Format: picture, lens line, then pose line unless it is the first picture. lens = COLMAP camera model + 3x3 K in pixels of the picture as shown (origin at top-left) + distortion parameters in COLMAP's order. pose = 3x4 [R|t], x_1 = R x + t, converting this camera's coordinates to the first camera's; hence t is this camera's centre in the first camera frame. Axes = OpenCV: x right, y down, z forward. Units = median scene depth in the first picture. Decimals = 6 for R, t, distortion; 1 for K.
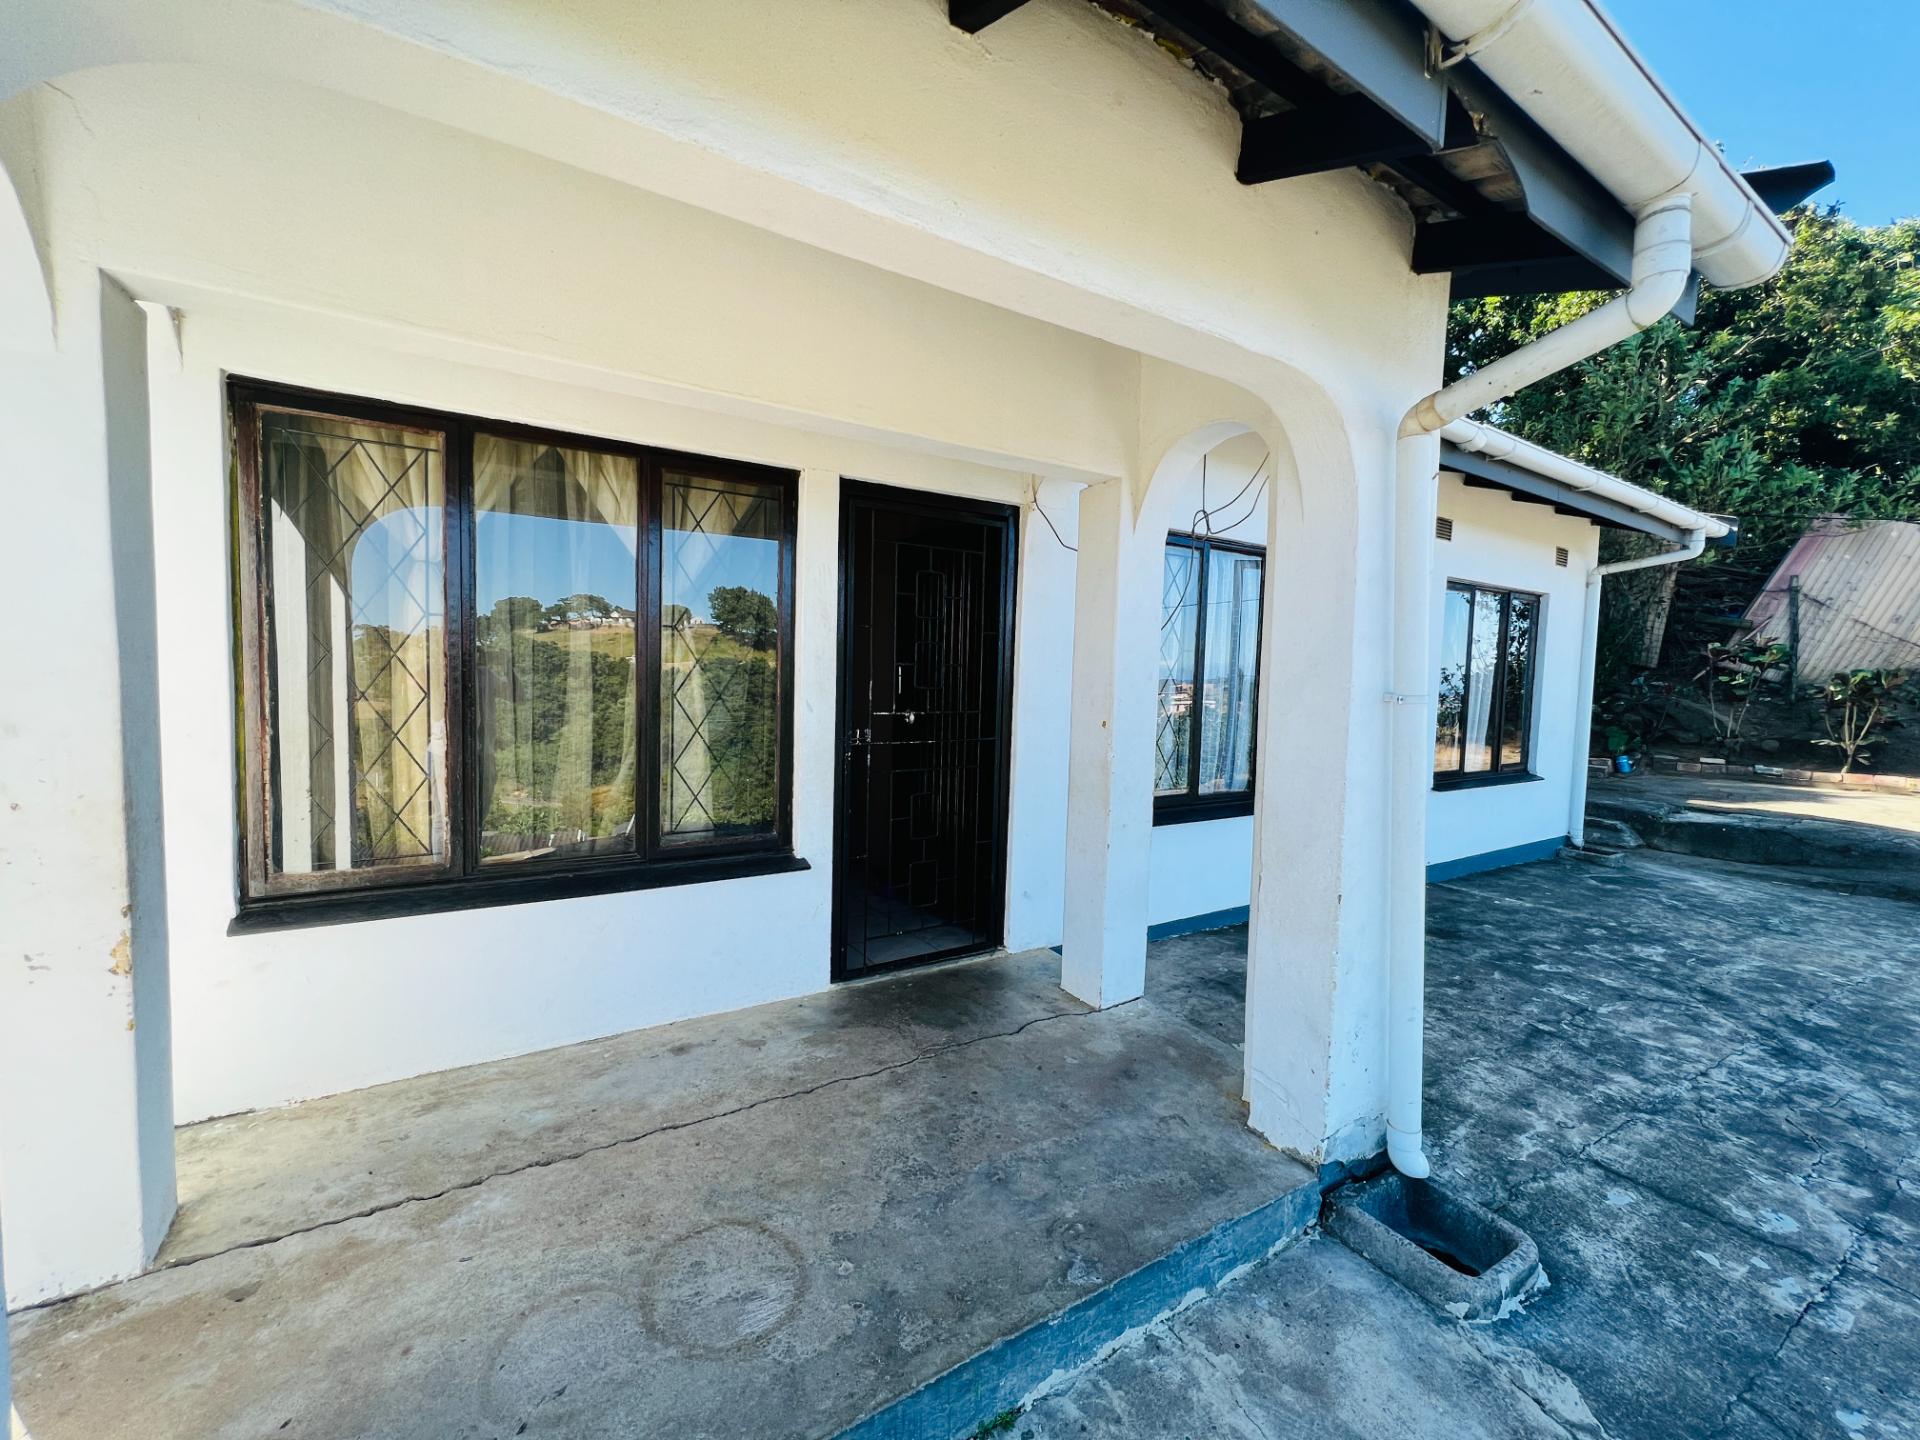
lens RADIAL K [[767.1, 0, 958.0], [0, 767.1, 718.4], [0, 0, 1]] dist [-0.001802, 0.000593]
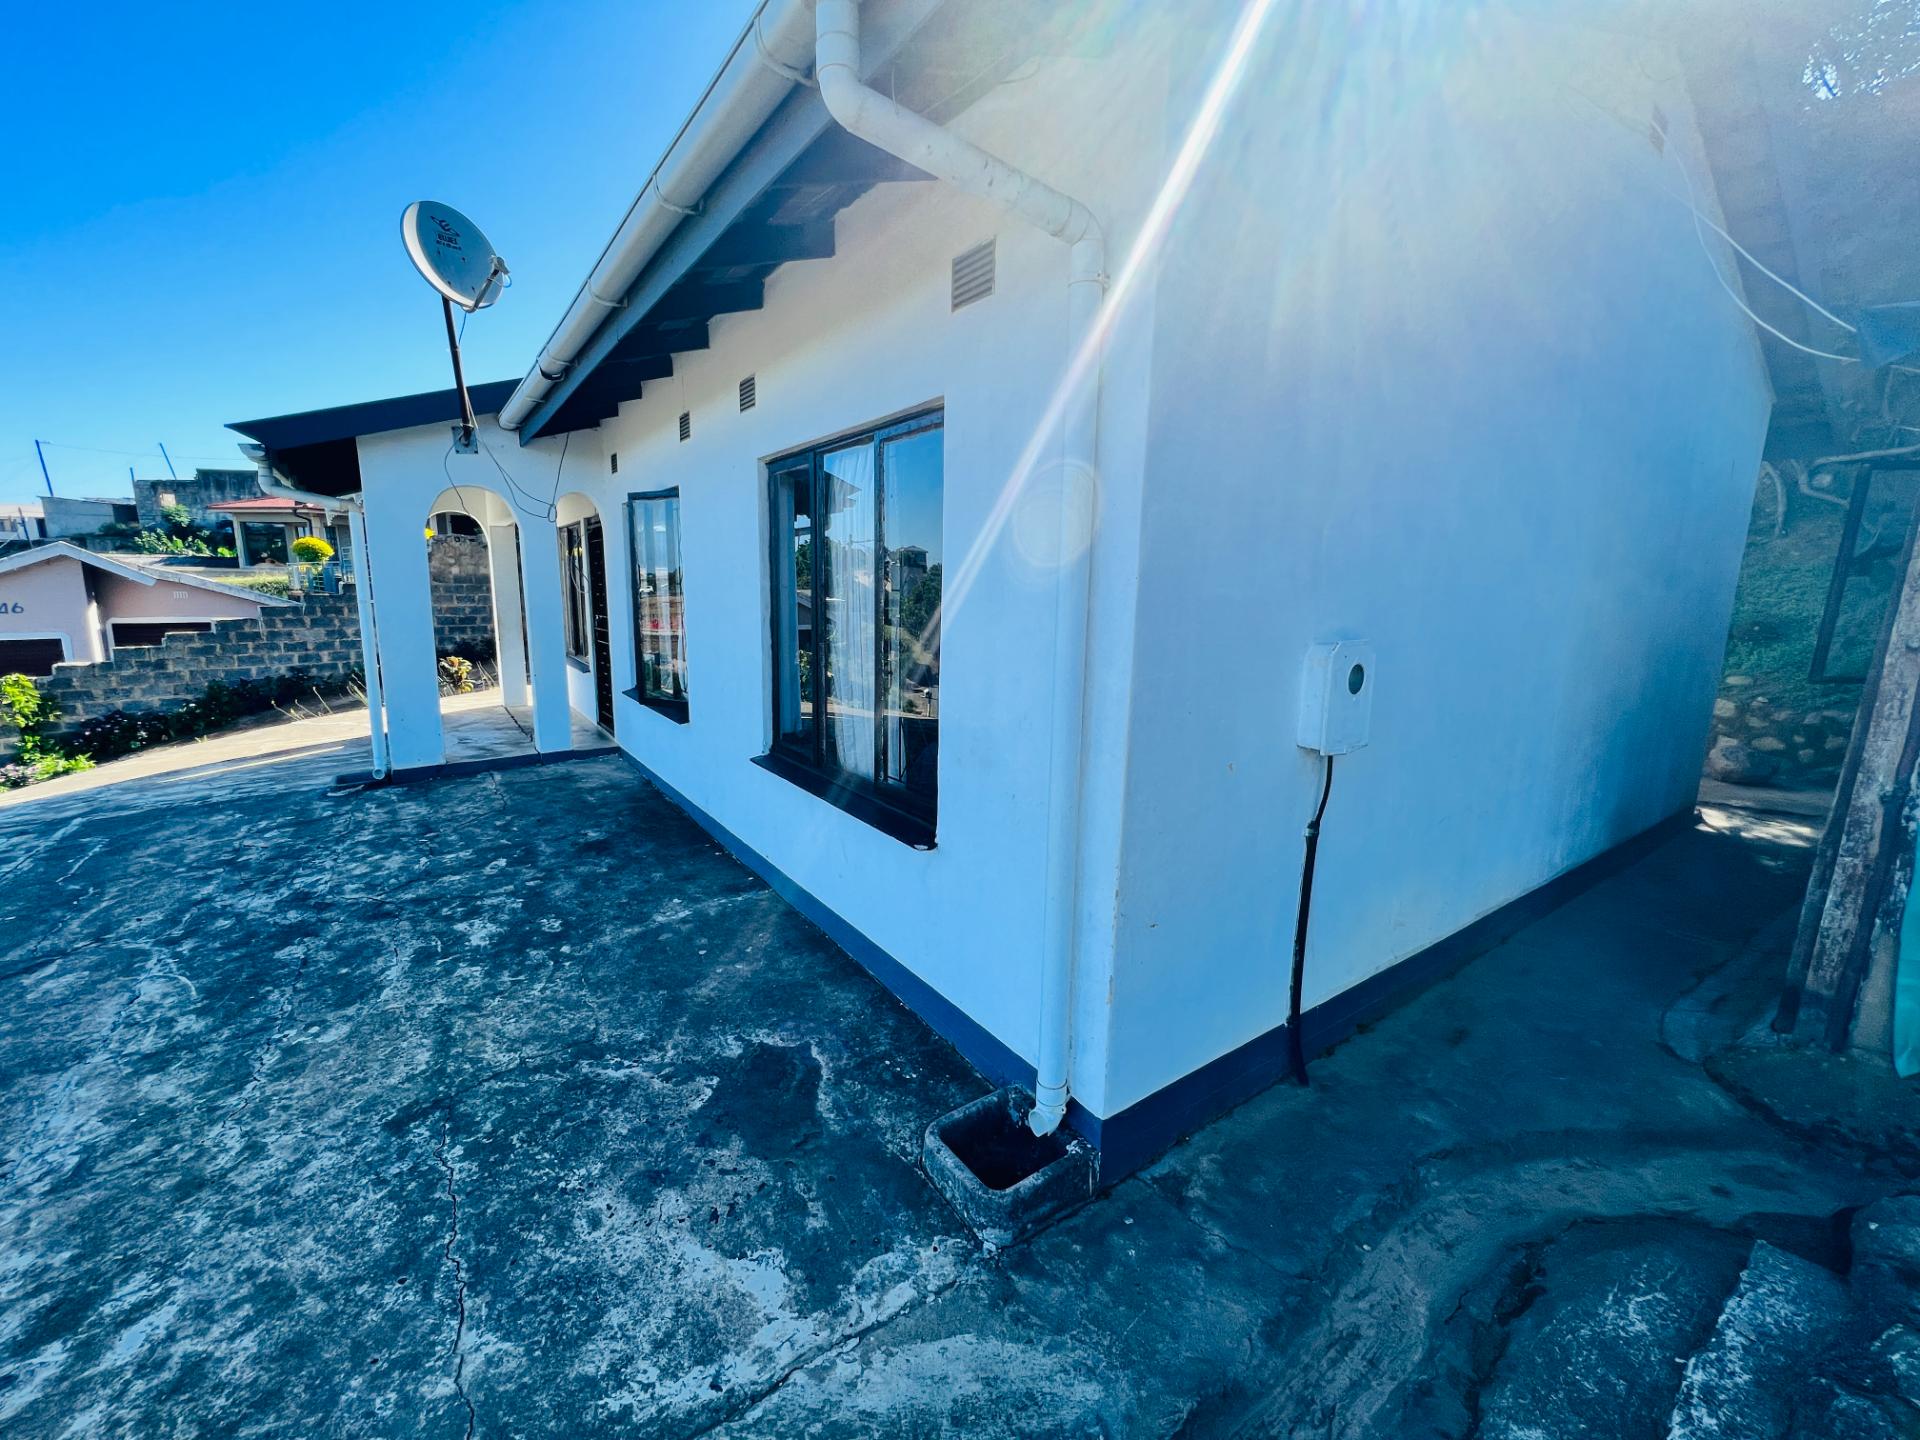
lens RADIAL K [[767.1, 0, 957.4], [0, 767.1, 719.7], [0, 0, 1]] dist [-0.001802, 0.000593]
pose [[0.062219, 0.143906, -0.987633, 2.539715], [-0.078958, 0.987159, 0.138863, -0.115836], [0.994934, 0.069342, 0.072783, 2.121562]]
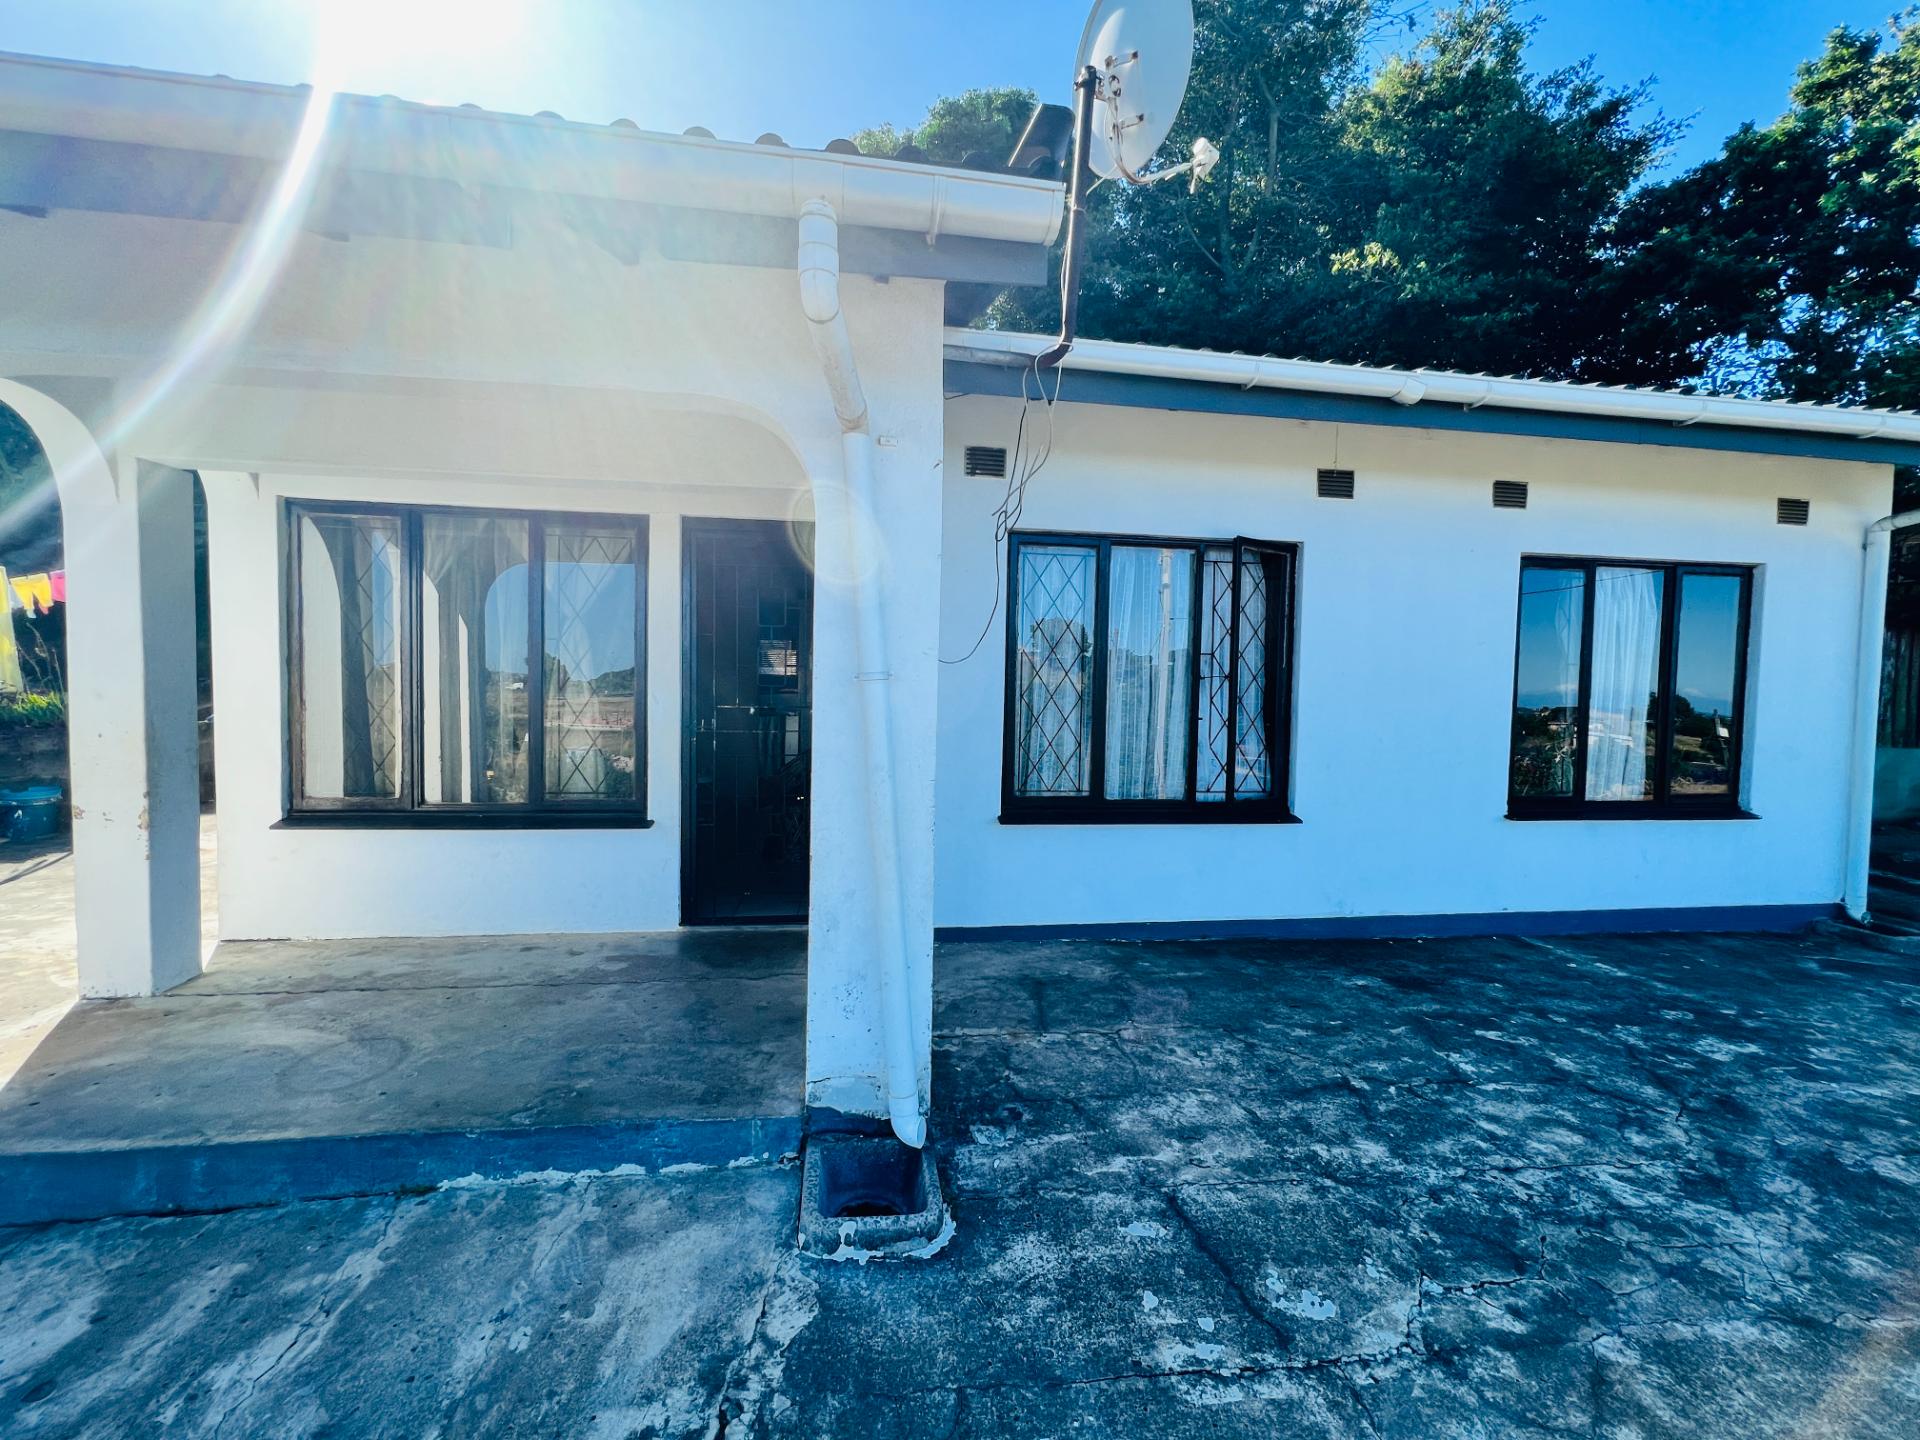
lens RADIAL K [[767.1, 0, 957.4], [0, 767.1, 717.9], [0, 0, 1]] dist [-0.001802, 0.000593]
pose [[0.912414, 0.006998, -0.409208, 0.790708], [-0.019461, 0.999465, -0.026300, 0.039207], [0.408805, 0.031960, 0.912062, 0.052455]]
